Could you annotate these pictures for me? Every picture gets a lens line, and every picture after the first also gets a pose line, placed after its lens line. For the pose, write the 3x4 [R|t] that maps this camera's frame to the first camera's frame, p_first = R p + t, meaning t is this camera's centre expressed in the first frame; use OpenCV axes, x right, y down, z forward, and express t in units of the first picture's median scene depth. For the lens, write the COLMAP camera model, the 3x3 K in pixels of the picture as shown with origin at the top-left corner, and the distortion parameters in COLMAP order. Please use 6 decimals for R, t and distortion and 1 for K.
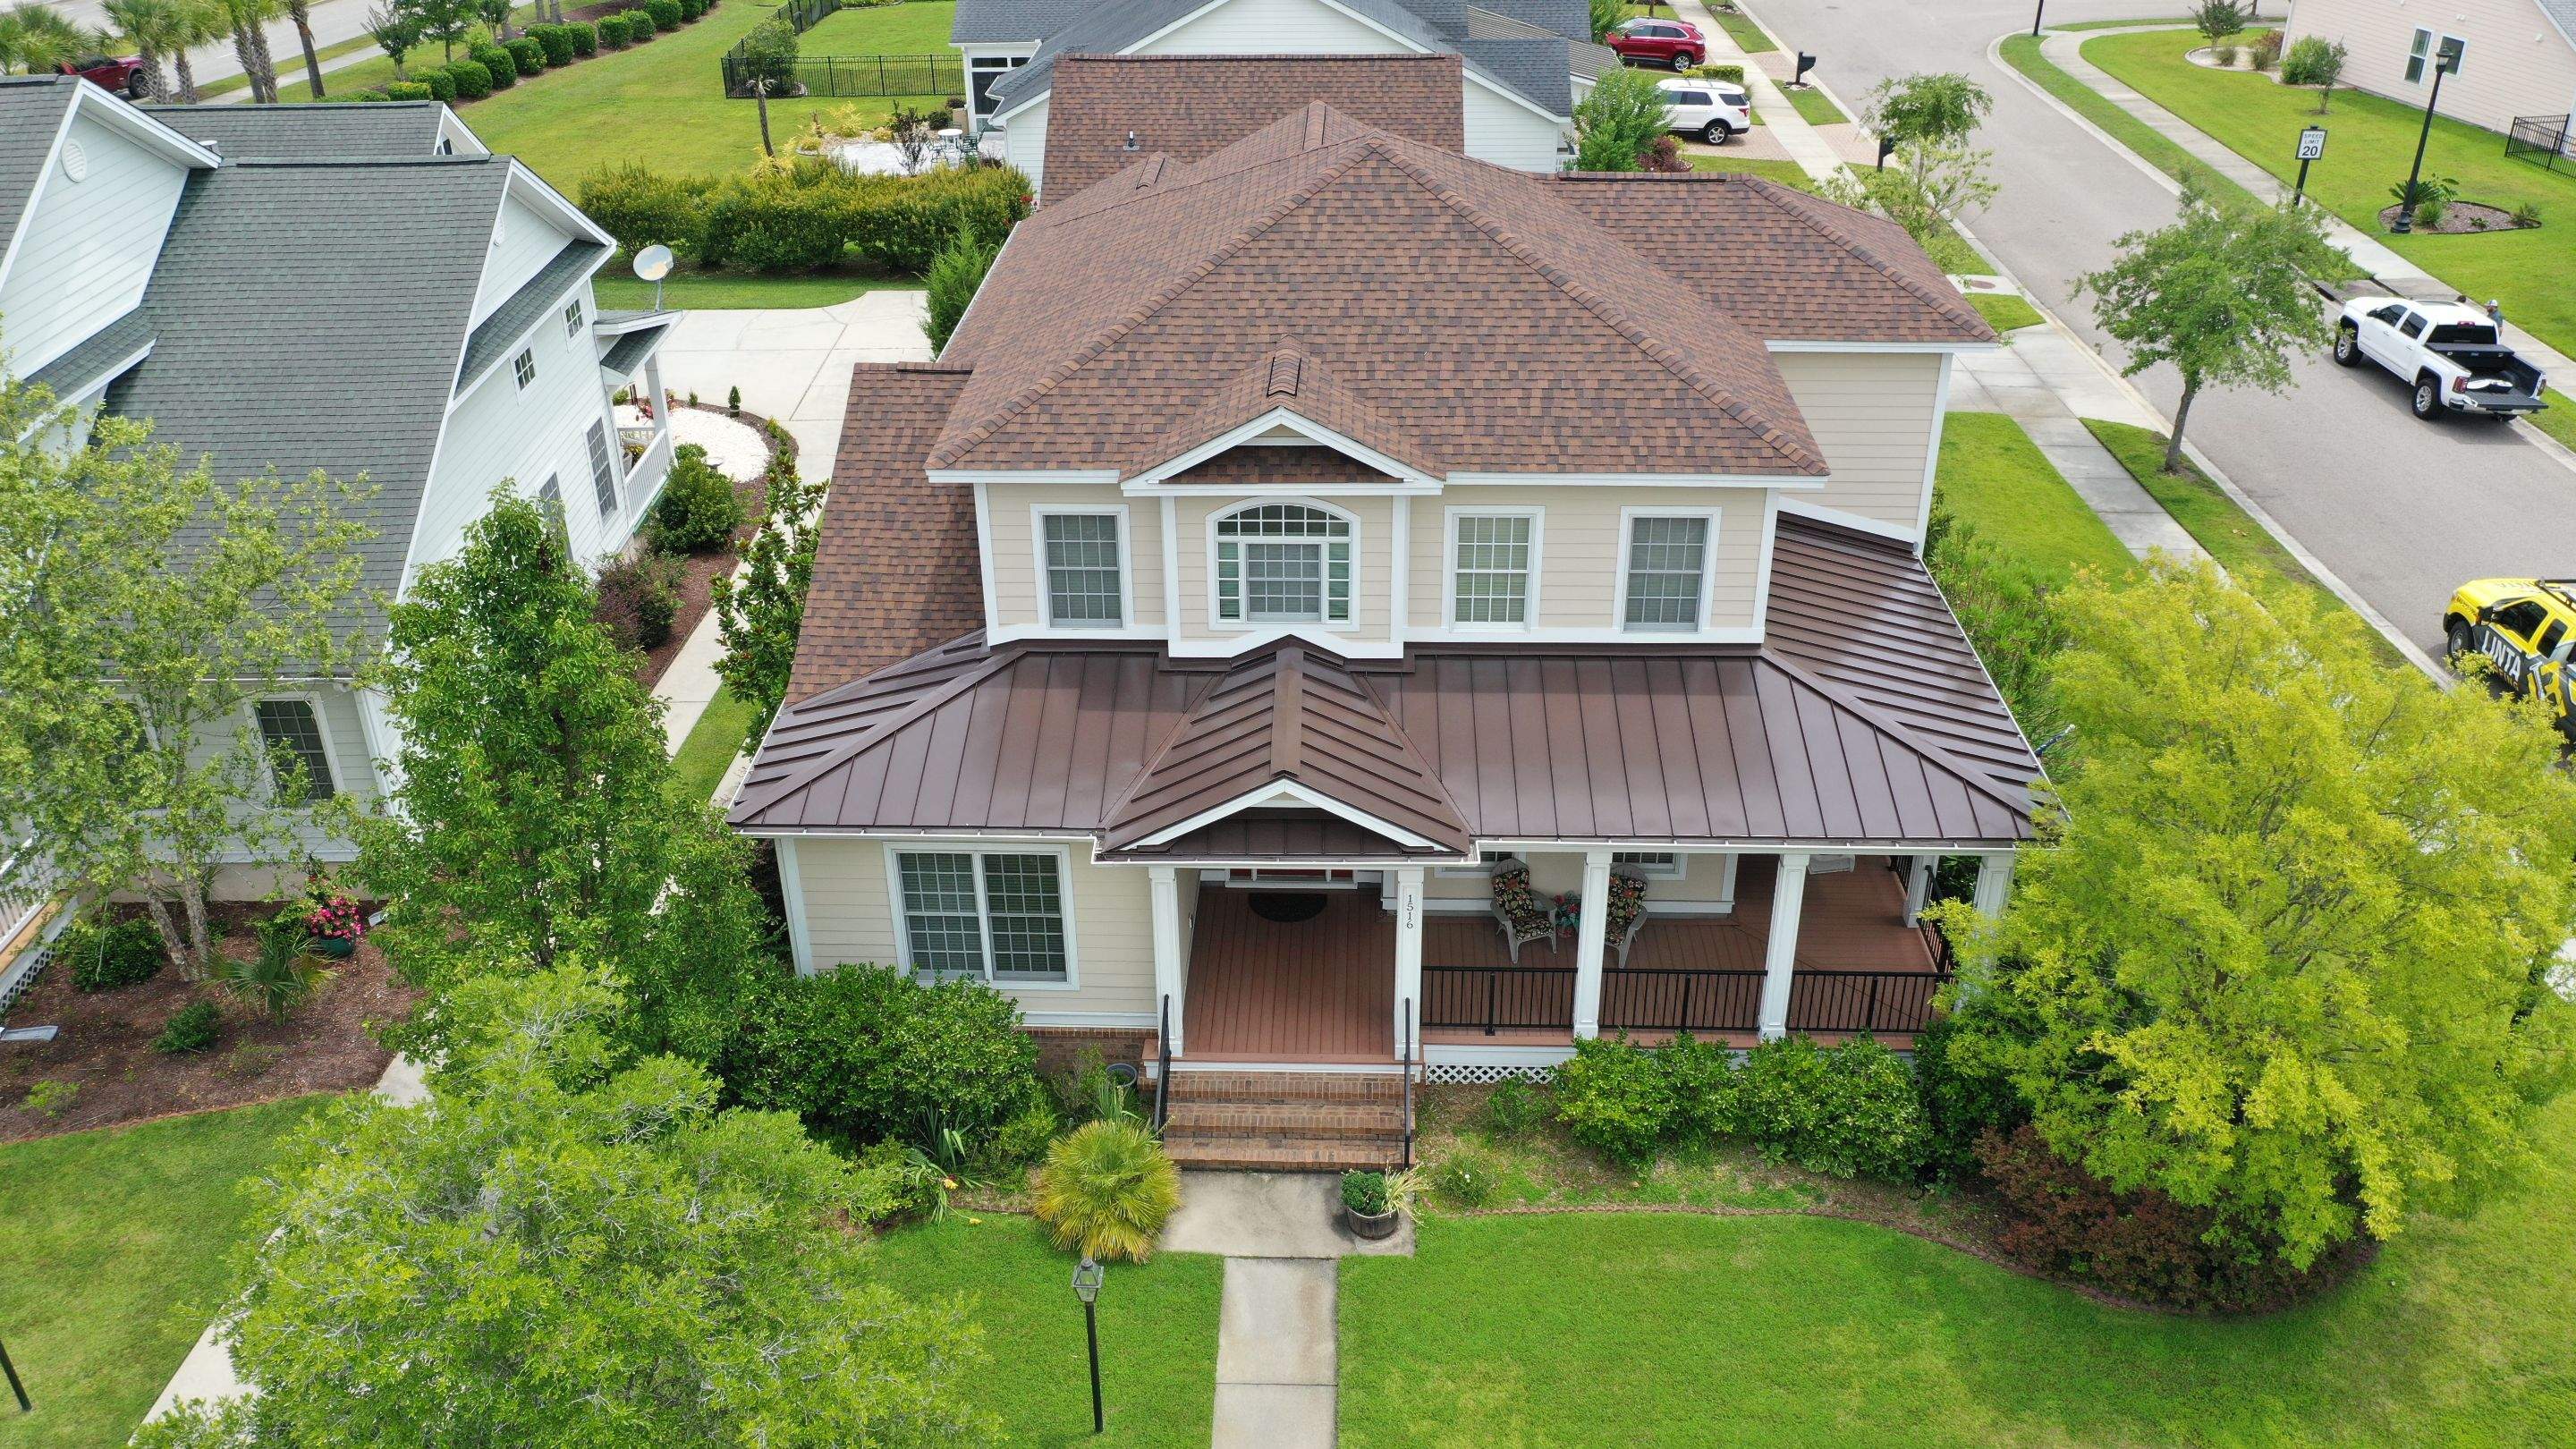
lens RADIAL K [[1995.7, 0, 1286.1], [0, 1995.7, 737.1], [0, 0, 1]] dist [-0.007602, 0.003135]
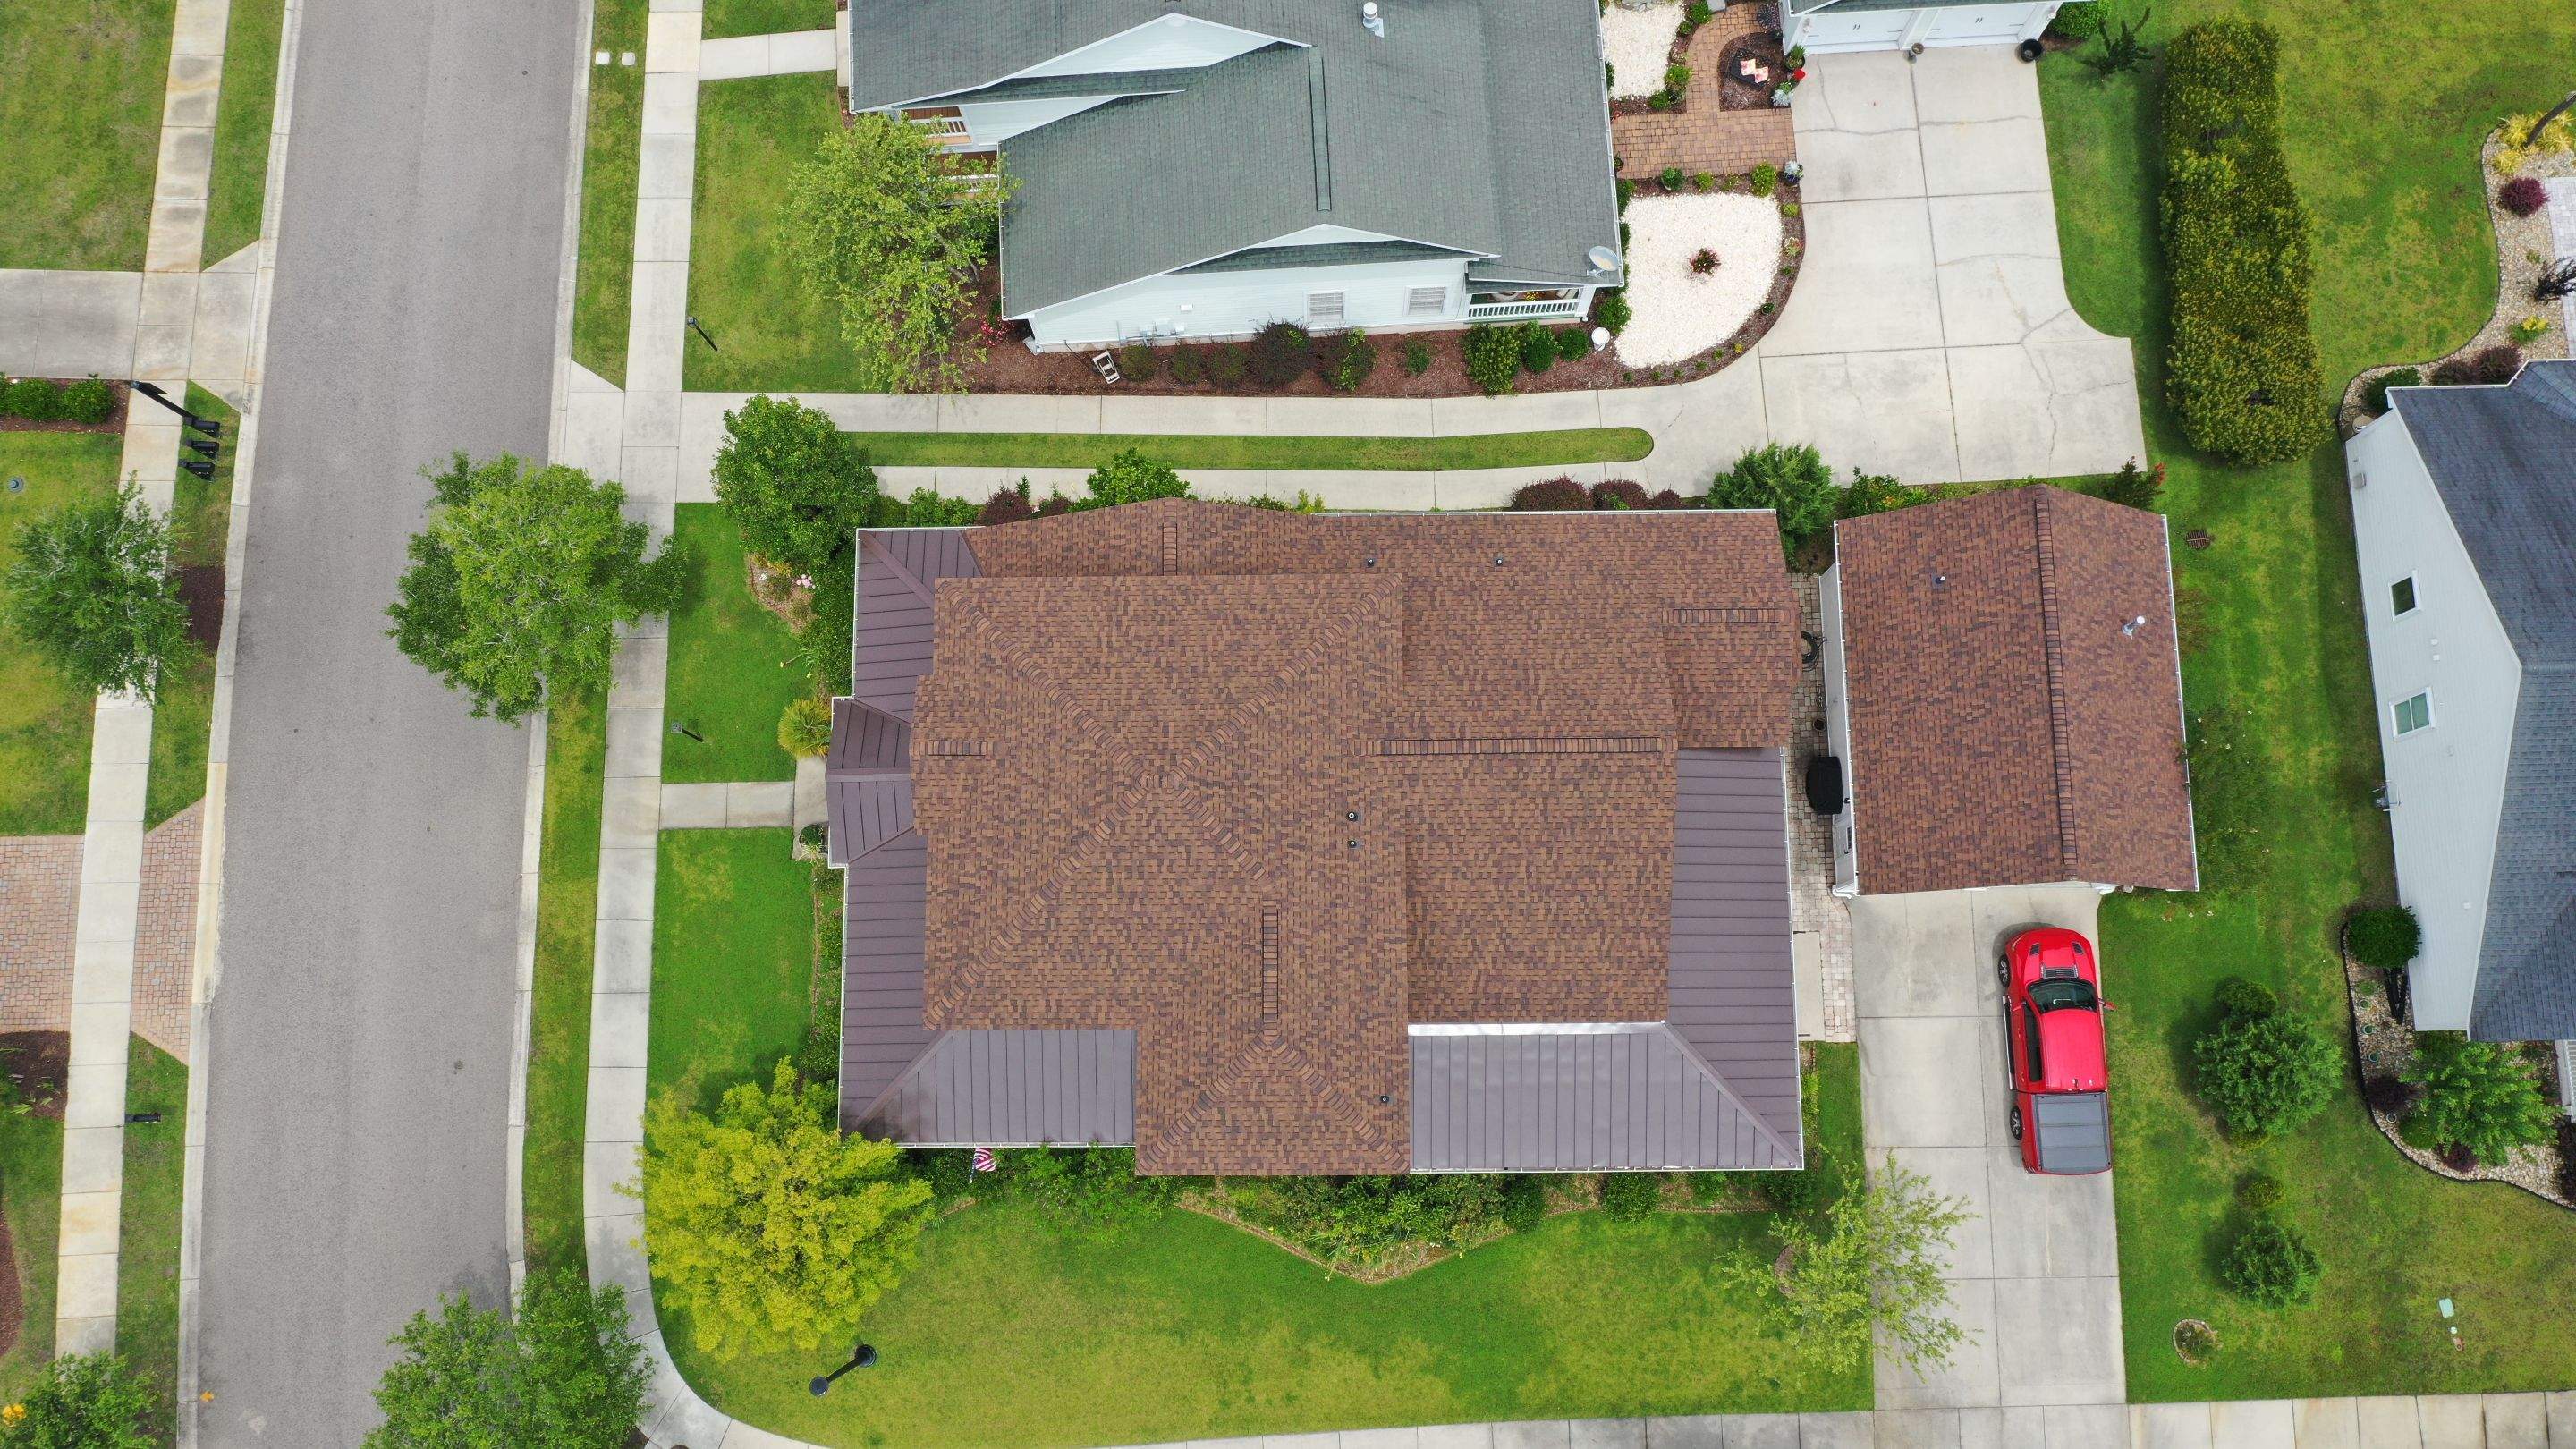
lens RADIAL K [[1995.7, 0, 1286.3], [0, 1995.7, 735.0], [0, 0, 1]] dist [-0.007602, 0.003135]
pose [[0.044070, 0.985988, -0.160890, 0.307628], [-0.472884, 0.162450, 0.866020, -1.982020], [0.880022, 0.037916, 0.473417, 0.356092]]
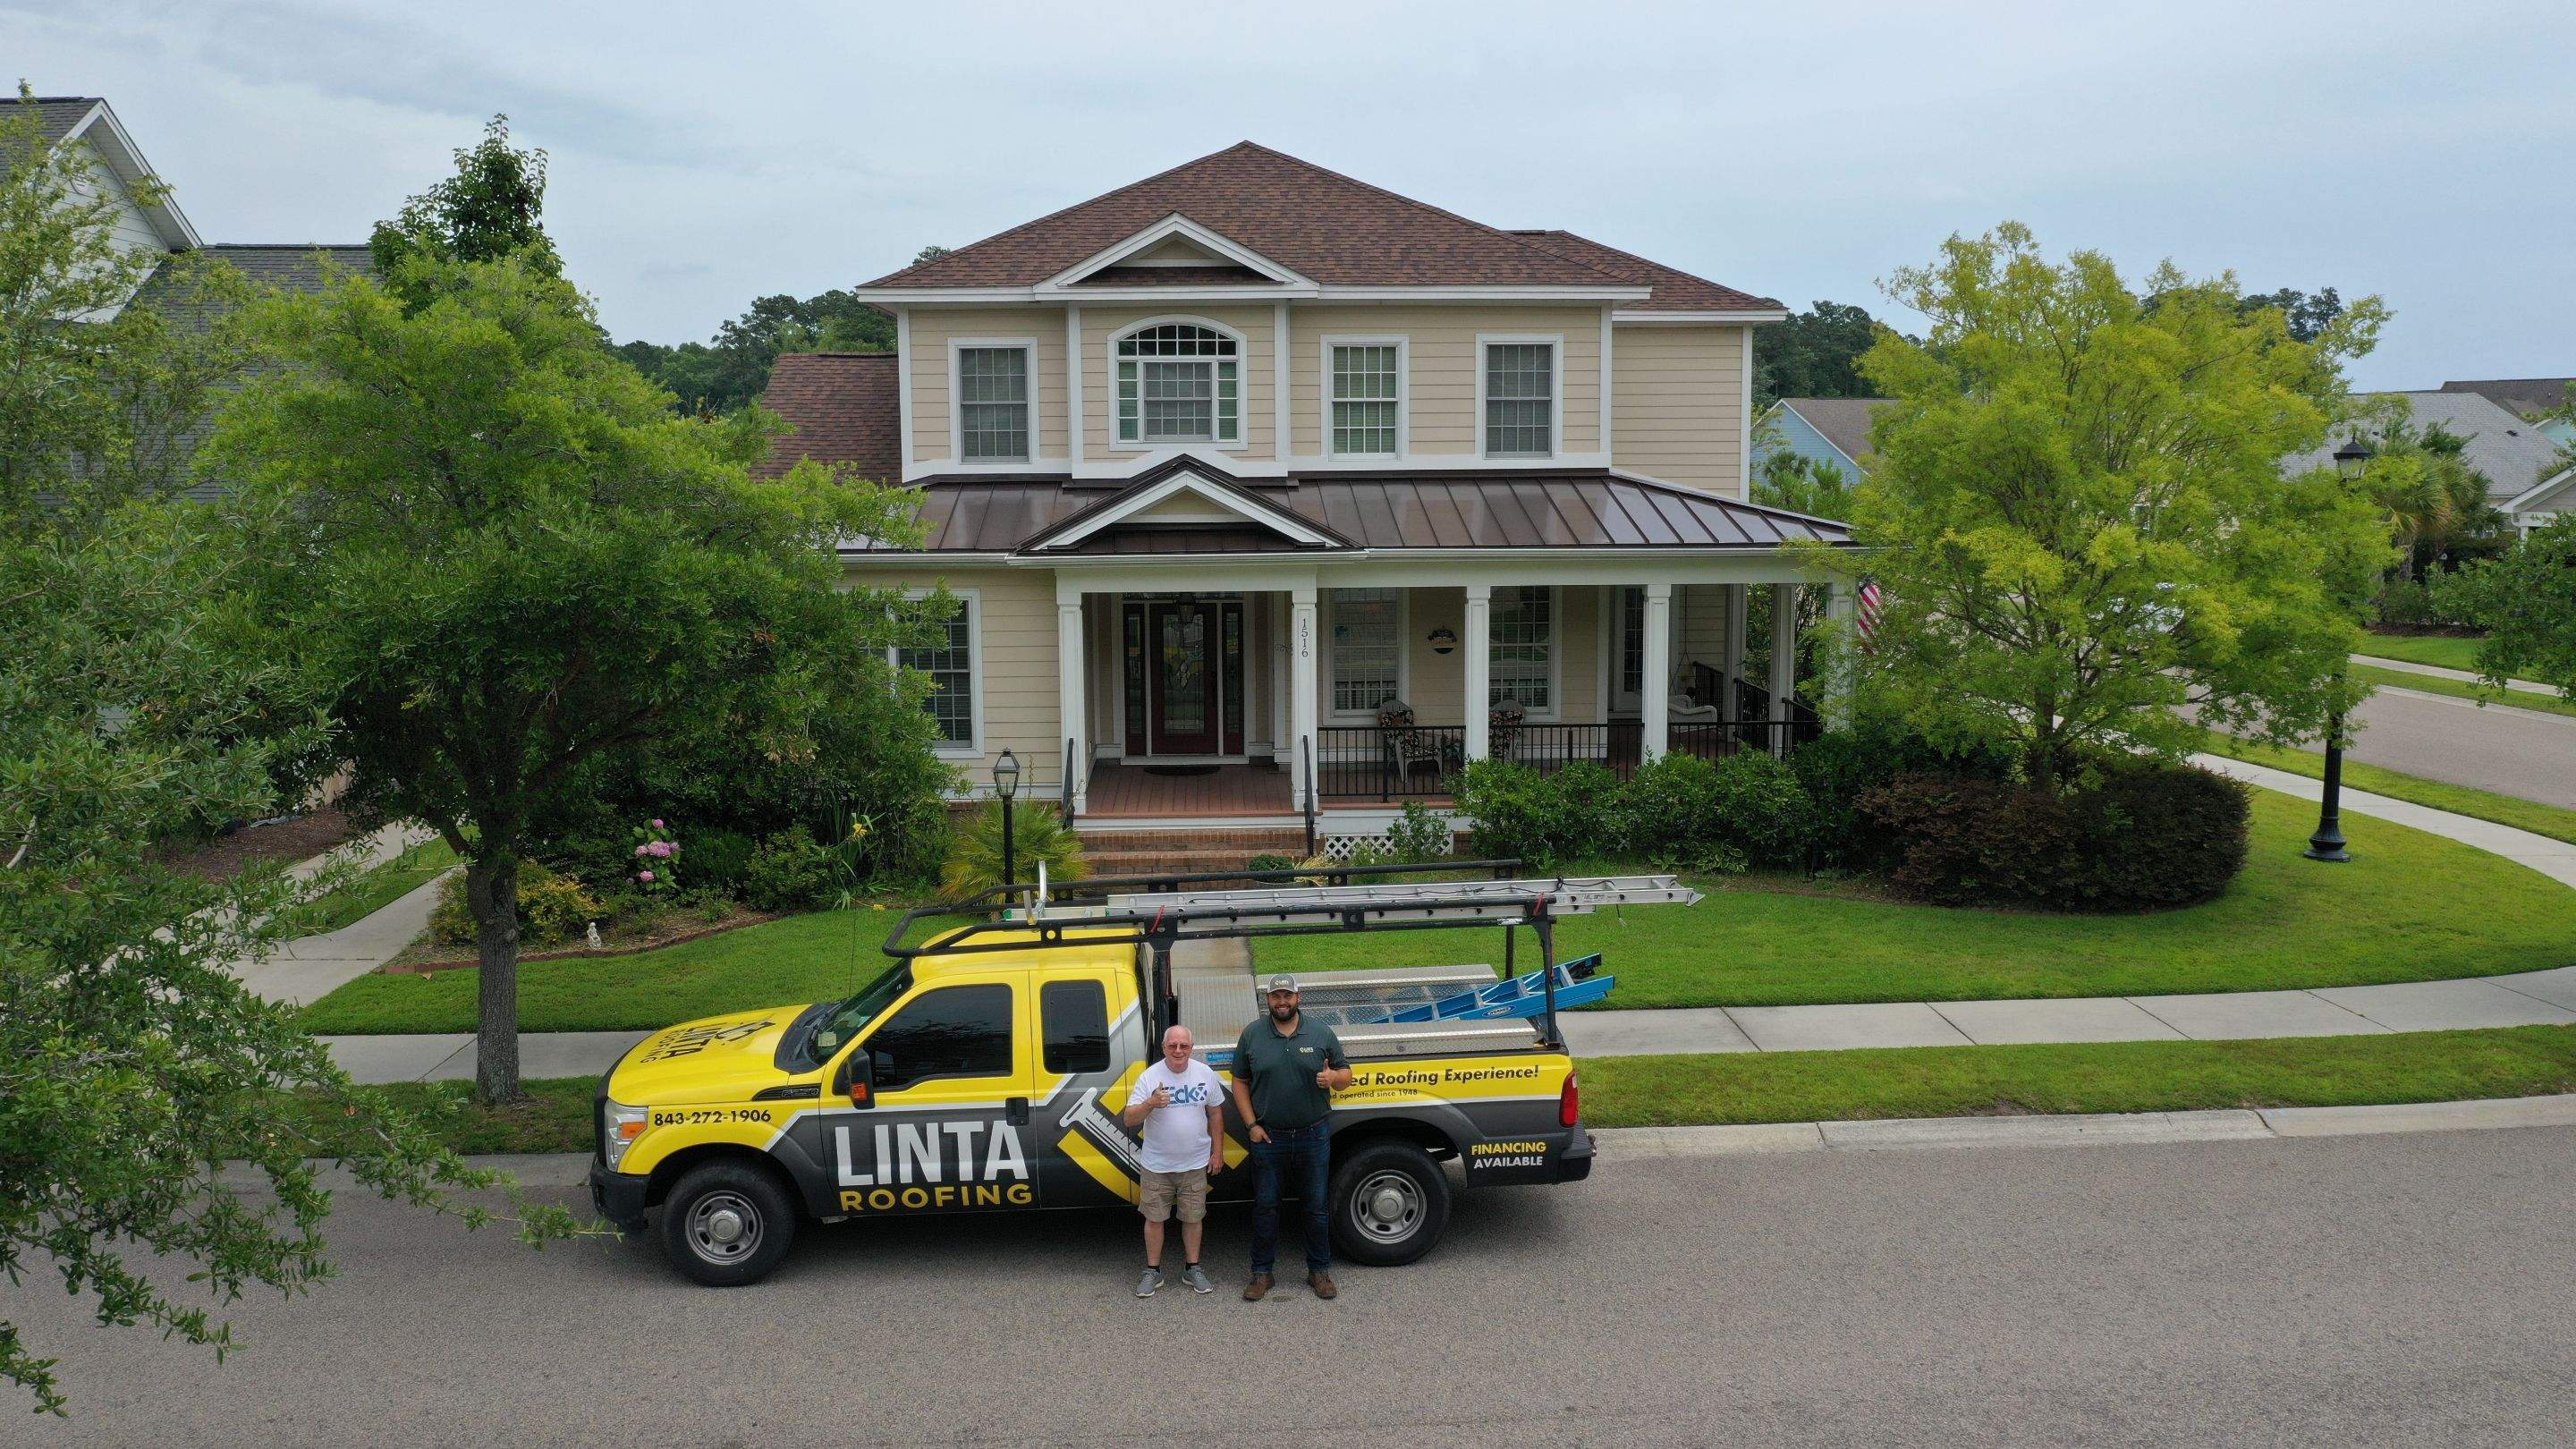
lens RADIAL K [[1995.7, 0, 1277.6], [0, 1995.7, 715.9], [0, 0, 1]] dist [-0.007602, 0.003135]
pose [[0.997162, -0.007915, 0.074863, -0.030658], [0.034664, 0.931035, -0.363279, 0.492687], [-0.066825, 0.364843, 0.928668, 0.034559]]
